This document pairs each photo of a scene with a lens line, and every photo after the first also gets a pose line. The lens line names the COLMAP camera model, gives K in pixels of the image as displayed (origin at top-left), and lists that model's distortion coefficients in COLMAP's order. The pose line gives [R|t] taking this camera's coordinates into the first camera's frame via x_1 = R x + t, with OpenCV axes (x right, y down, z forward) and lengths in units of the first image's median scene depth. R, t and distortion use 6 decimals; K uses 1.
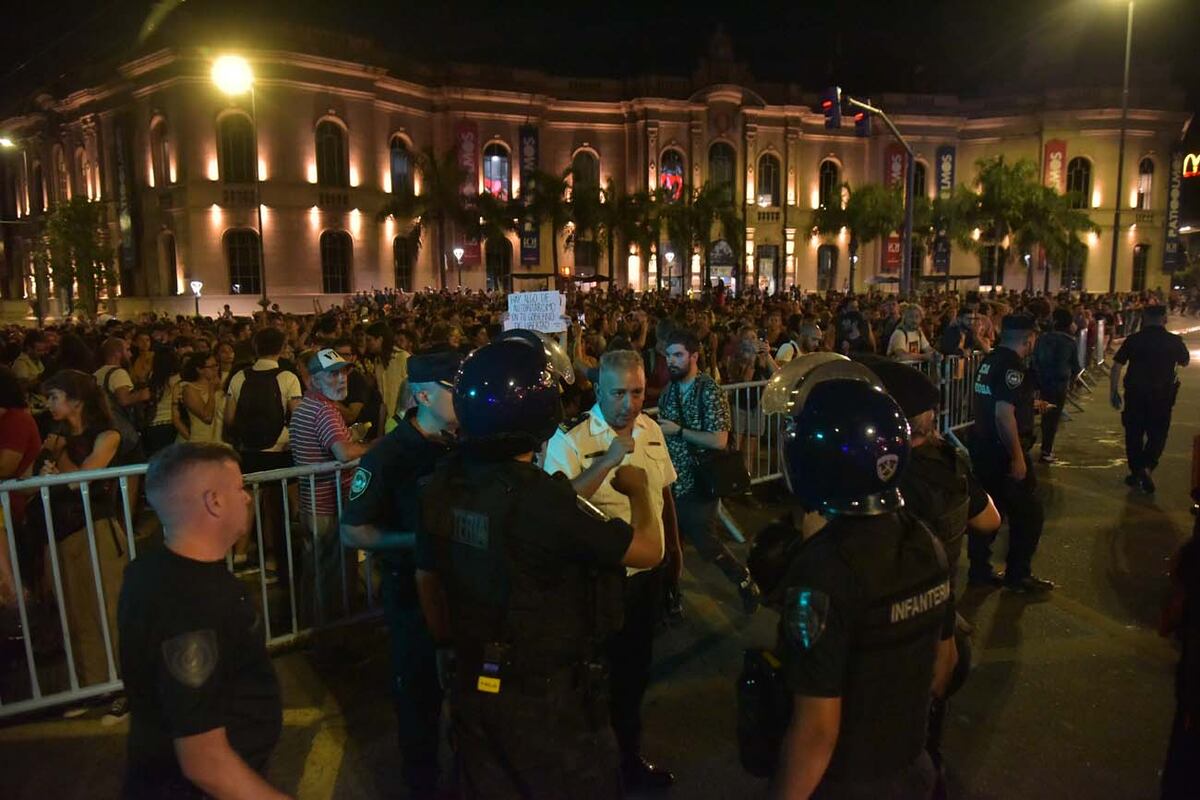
lens RADIAL K [[812.7, 0, 600.0], [0, 812.7, 400.0], [0, 0, 1]] dist [-0.048087, 0.010506]
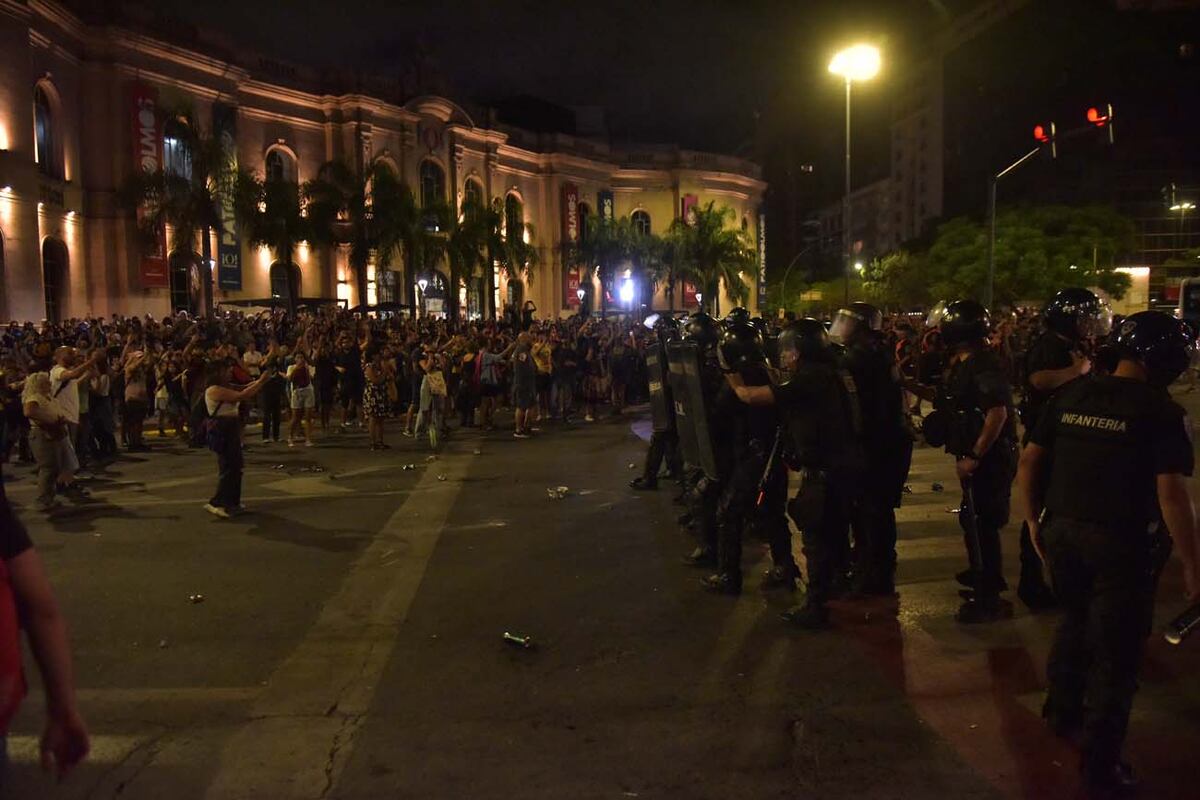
lens RADIAL K [[806.2, 0, 600.0], [0, 806.2, 400.0], [0, 0, 1]] dist [-0.045506, 0.009023]
pose [[0.767605, -0.055555, 0.638511, -0.295160], [0.093401, 0.995297, -0.025687, -0.015753], [-0.634081, 0.079355, 0.769184, 0.229151]]
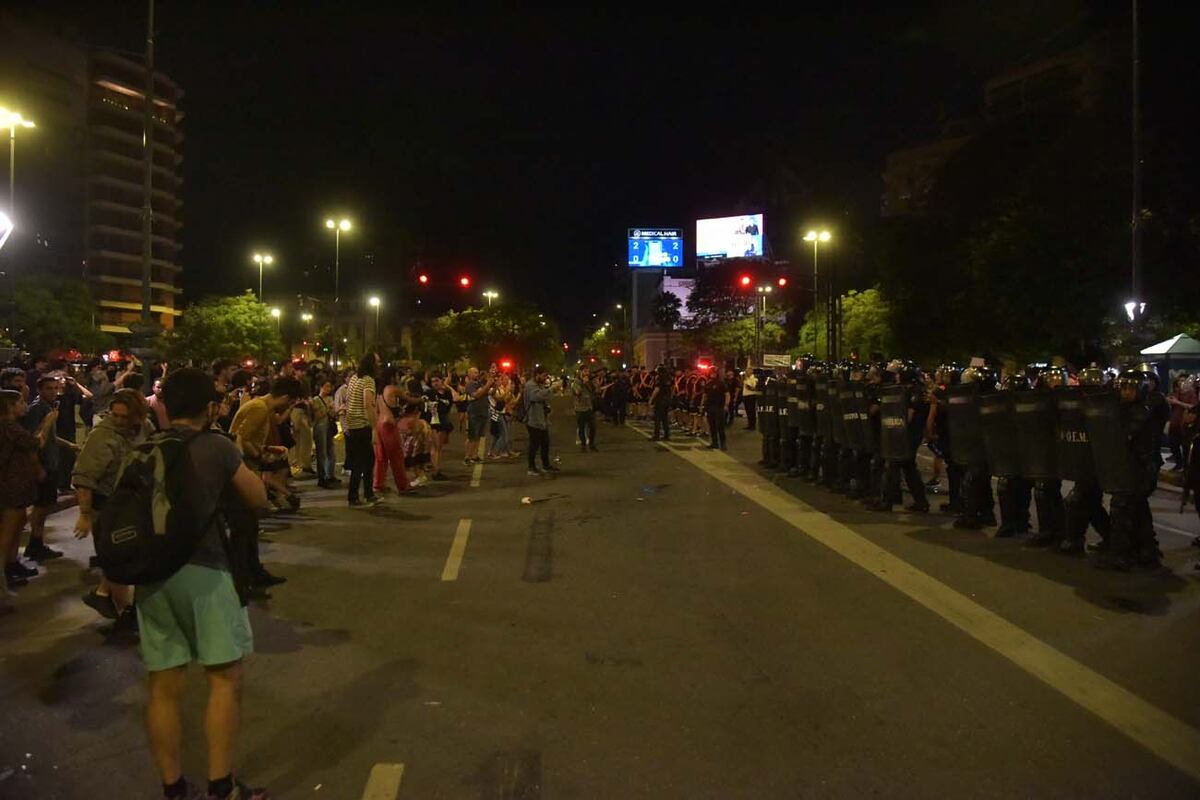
lens RADIAL K [[812.7, 0, 600.0], [0, 812.7, 400.0], [0, 0, 1]] dist [-0.048087, 0.010506]
pose [[-0.622446, -0.005070, 0.782646, -0.617217], [0.105728, 0.990268, 0.090502, -0.072692], [-0.775489, 0.139080, -0.615852, 0.757029]]
